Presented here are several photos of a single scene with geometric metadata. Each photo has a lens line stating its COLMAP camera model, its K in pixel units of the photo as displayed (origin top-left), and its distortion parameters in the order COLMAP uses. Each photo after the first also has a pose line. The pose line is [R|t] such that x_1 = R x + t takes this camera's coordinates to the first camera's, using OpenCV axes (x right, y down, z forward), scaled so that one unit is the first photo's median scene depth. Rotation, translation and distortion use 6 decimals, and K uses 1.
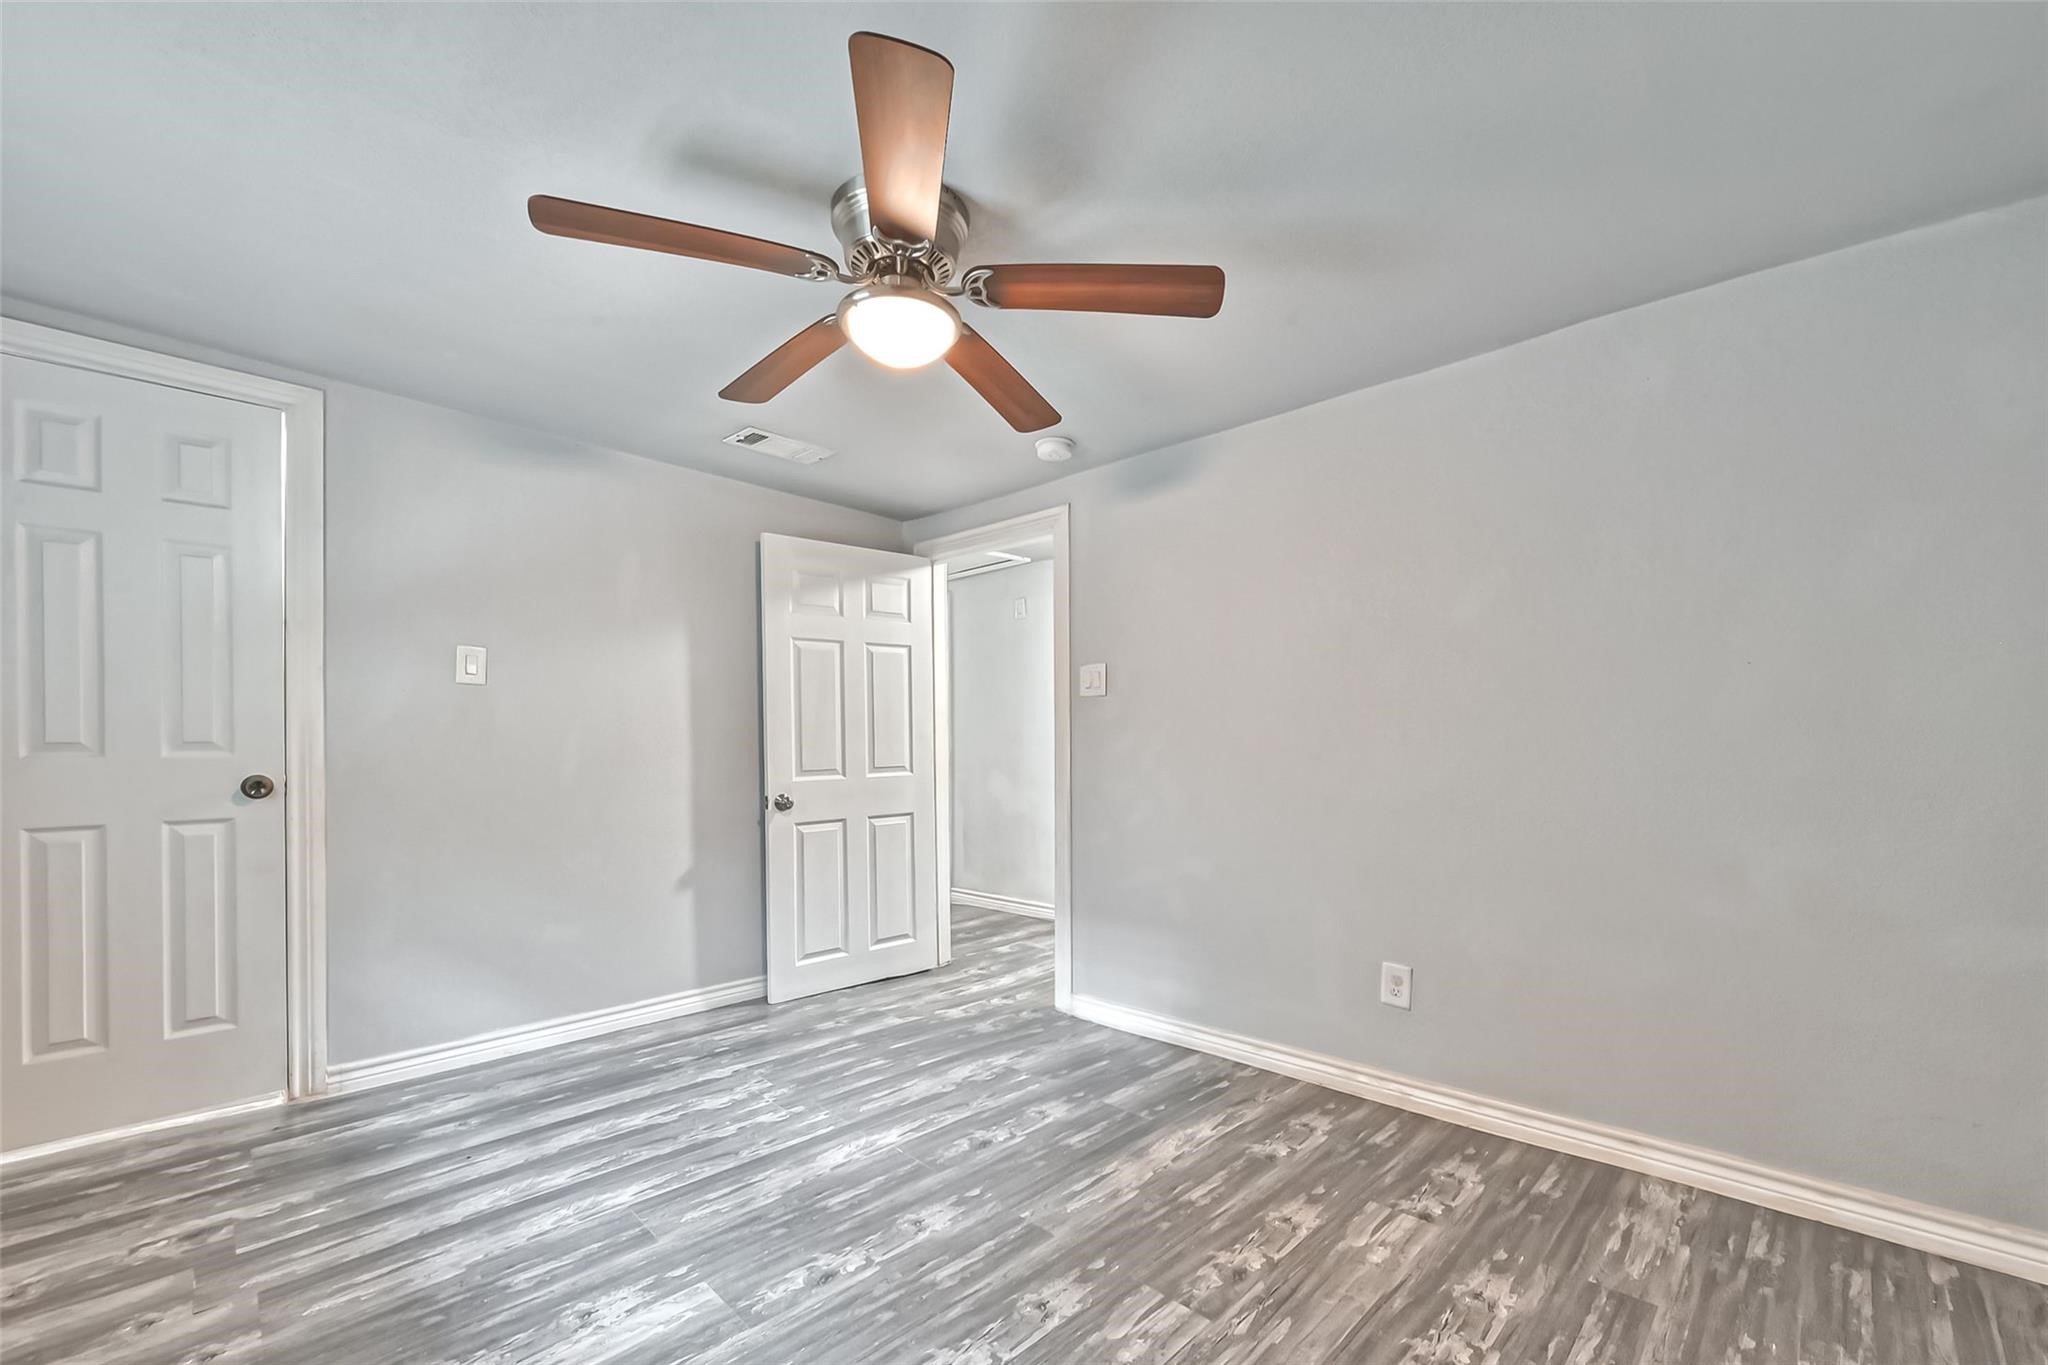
lens RADIAL K [[825.0, 0, 1035.1], [0, 825.0, 734.8], [0, 0, 1]] dist [-0.001996, -0.000312]
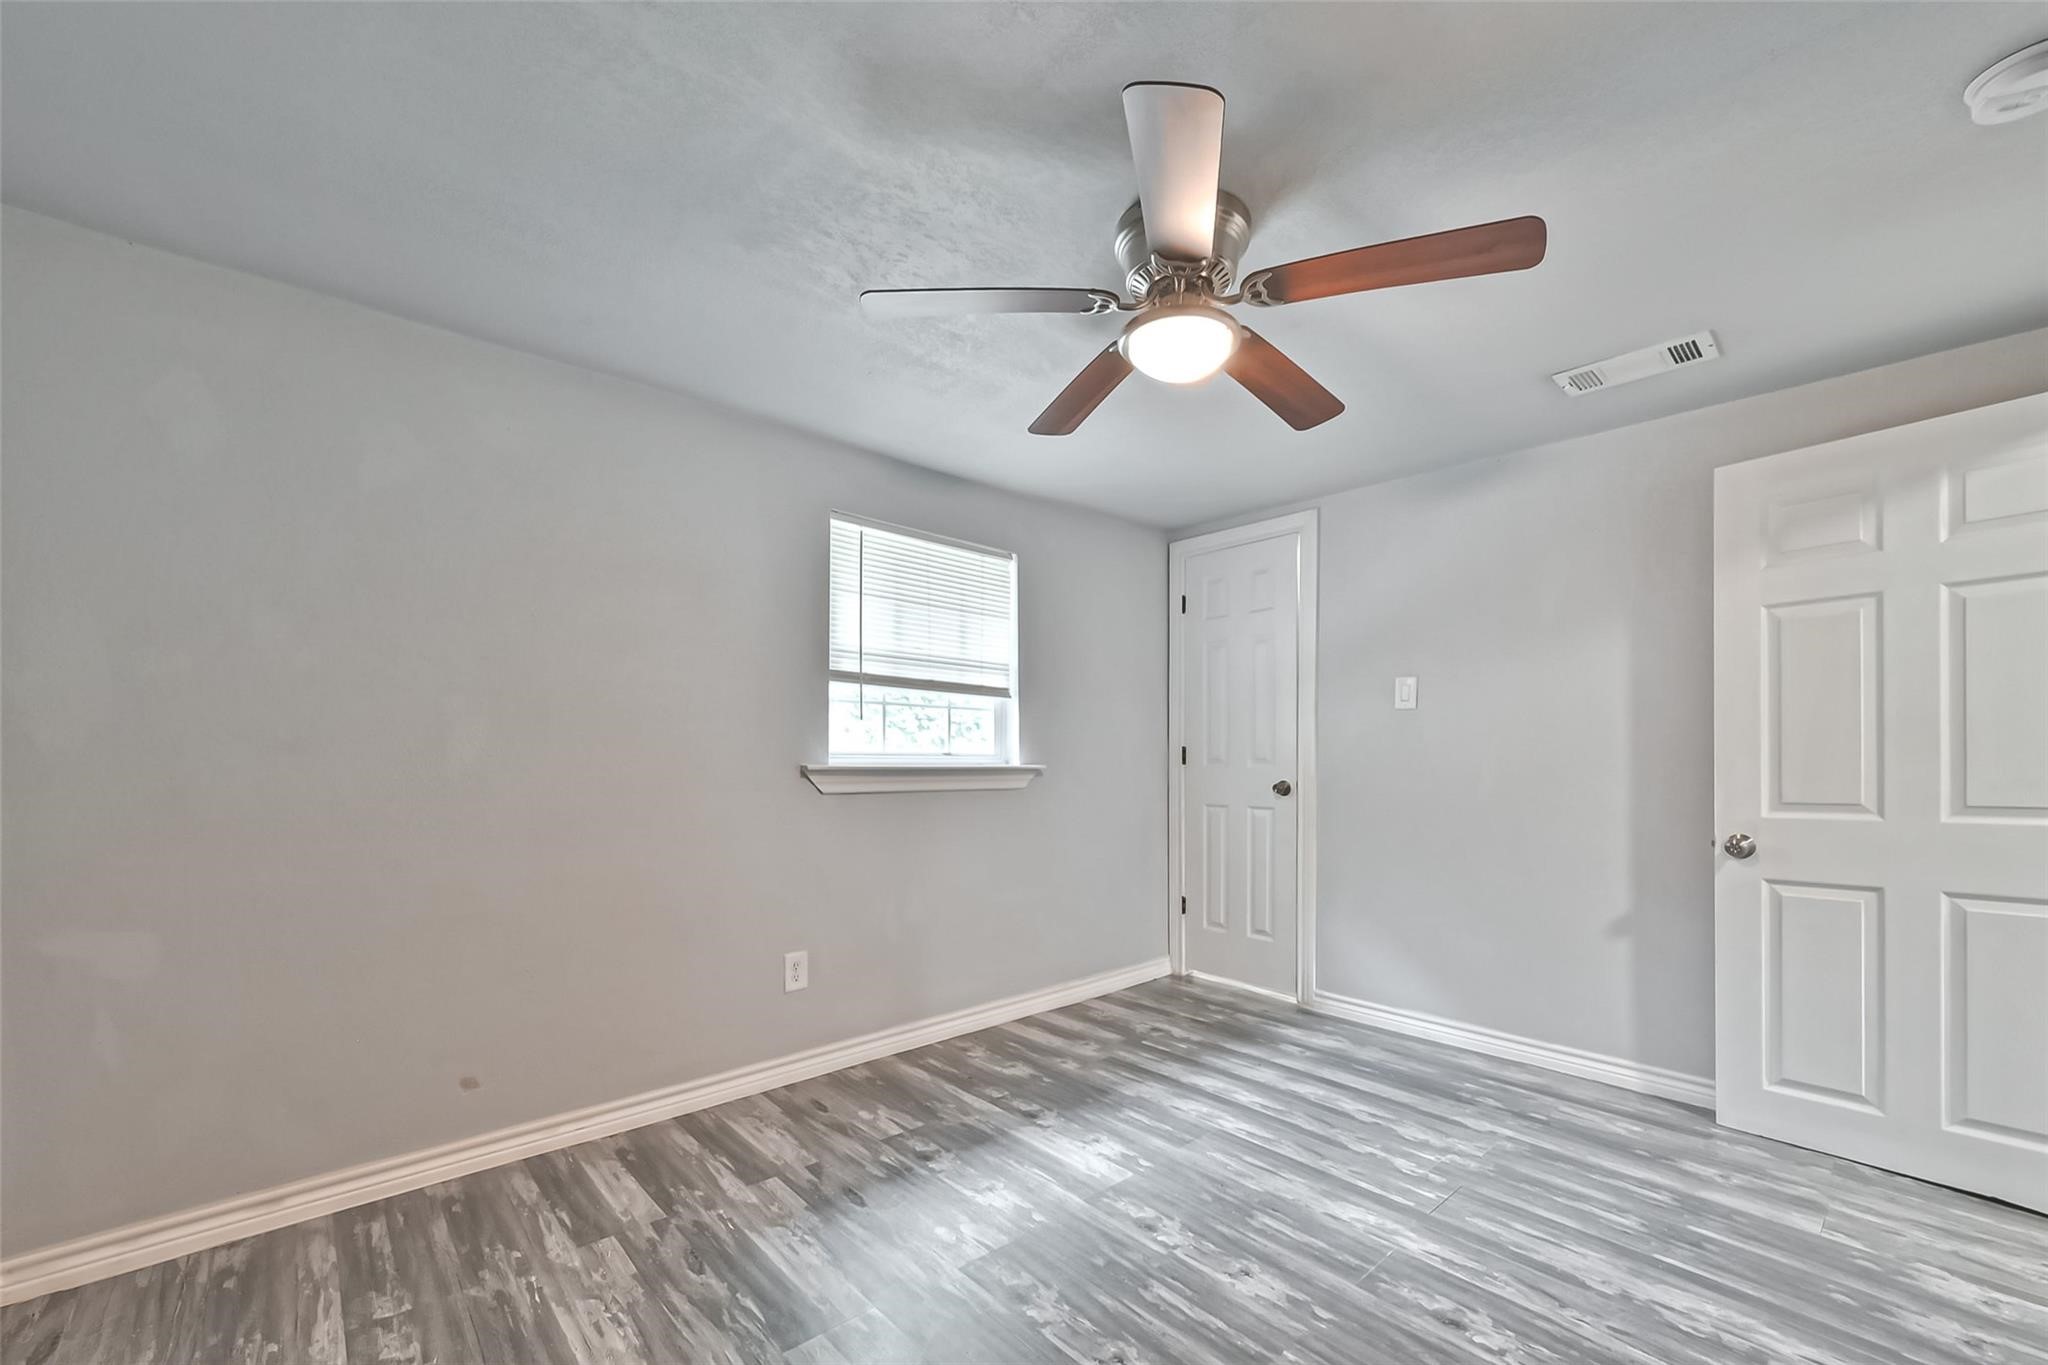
lens RADIAL K [[830.2, 0, 1019.2], [0, 830.2, 771.4], [0, 0, 1]] dist [-0.000513, -0.000209]
pose [[-0.070345, 0.016409, -0.997388, 0.644665], [0.007836, 0.999843, 0.015897, 0.003834], [0.997492, -0.006697, -0.070463, 0.650309]]
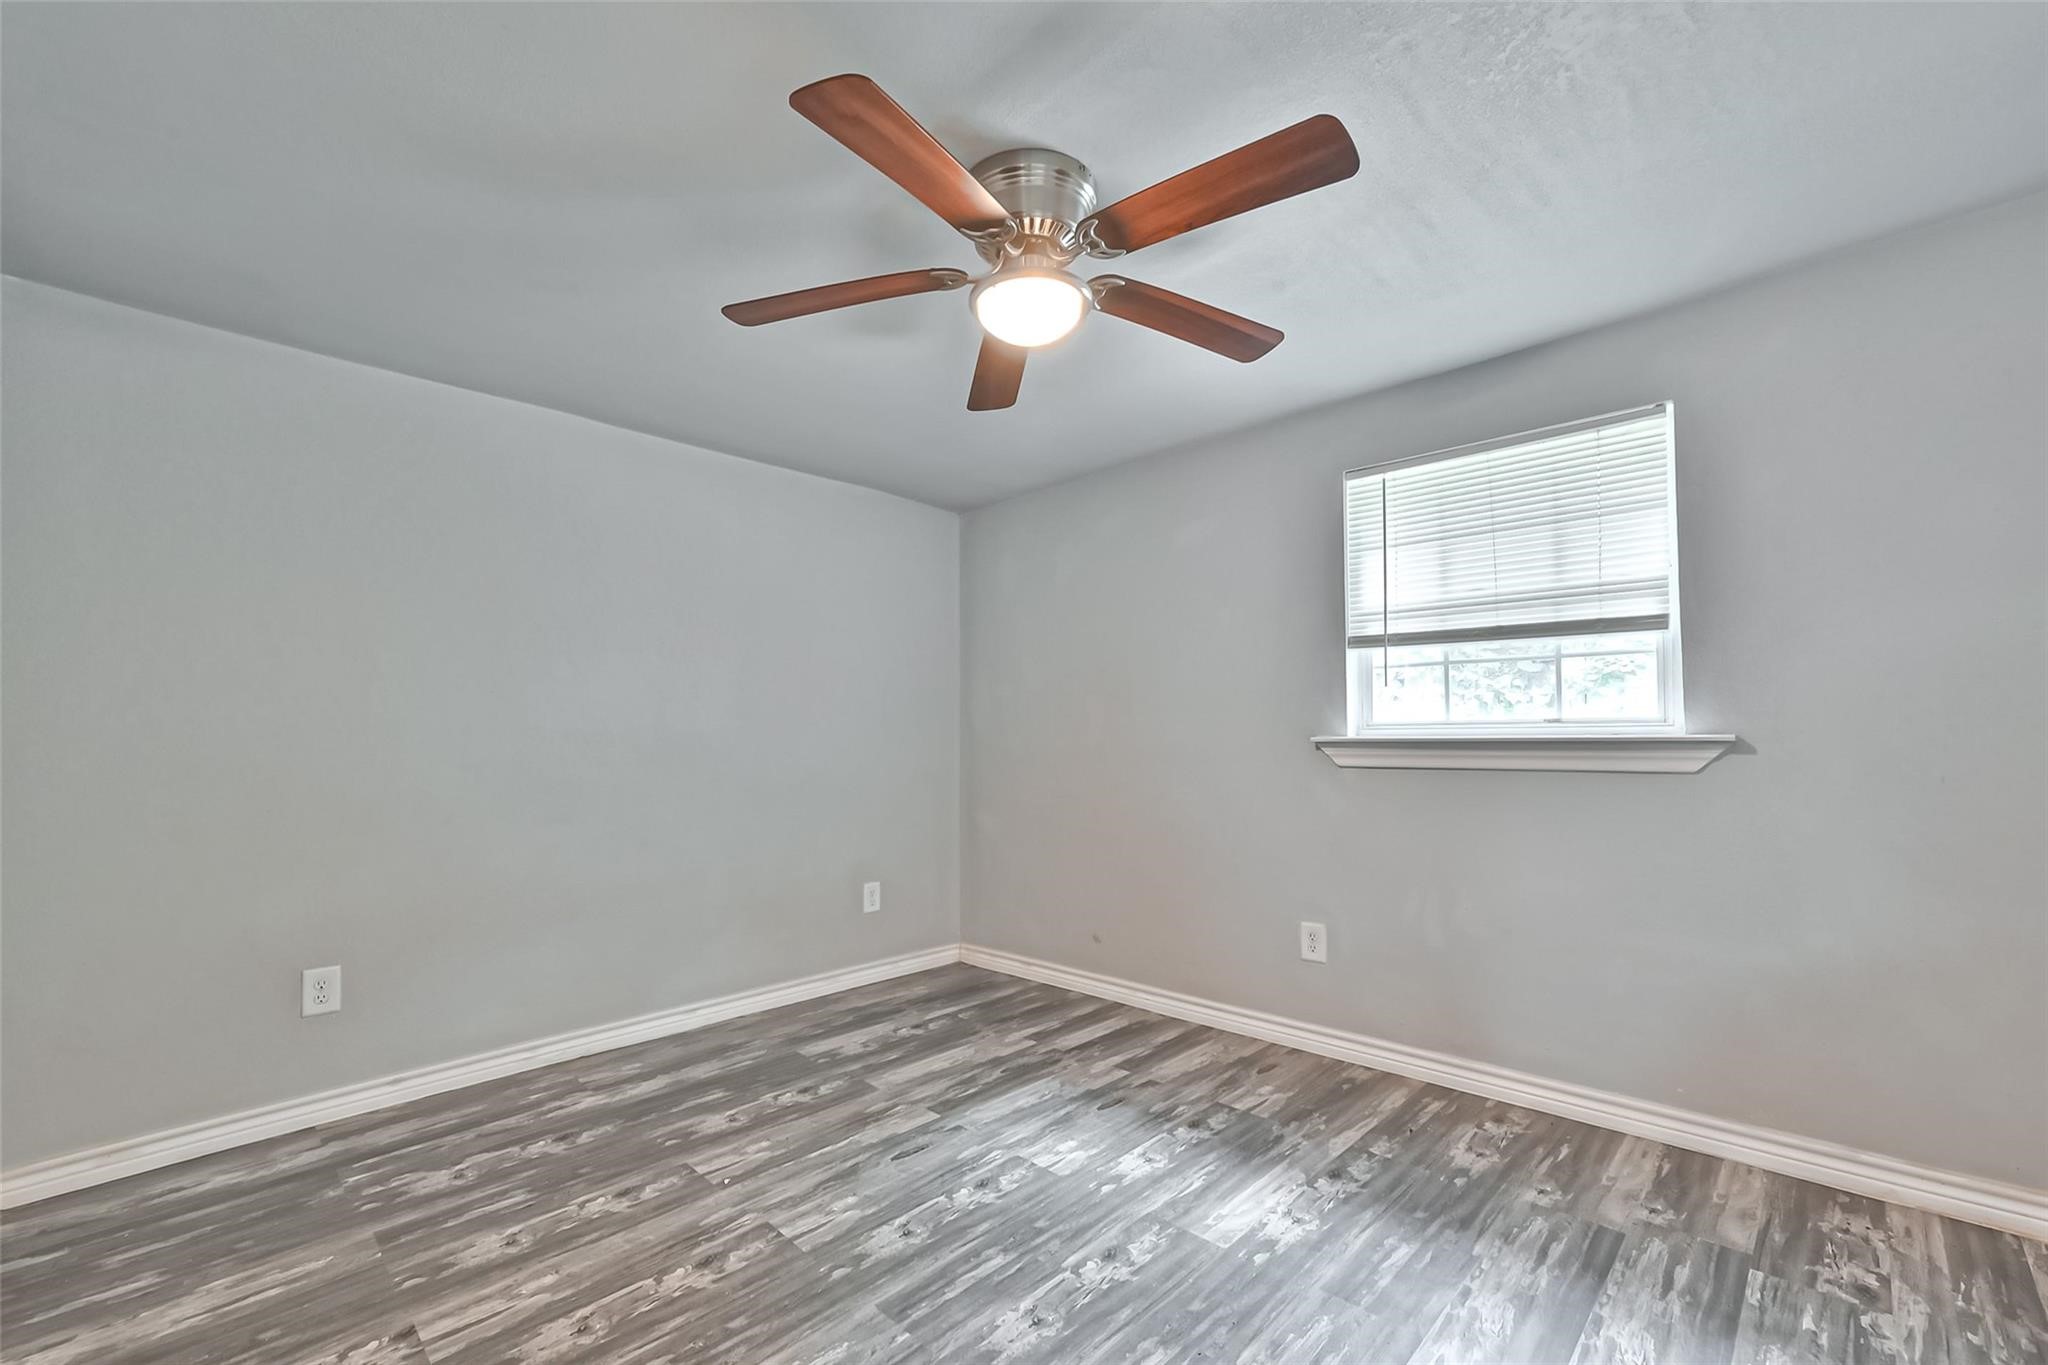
lens RADIAL K [[840.6, 0, 1027.5], [0, 840.6, 718.8], [0, 0, 1]] dist [0.000174, -0.000118]
pose [[-0.999864, 0.013343, -0.009694, -0.106201], [0.013619, 0.999488, -0.028938, 0.014474], [0.009303, -0.029066, -0.999534, 1.477903]]
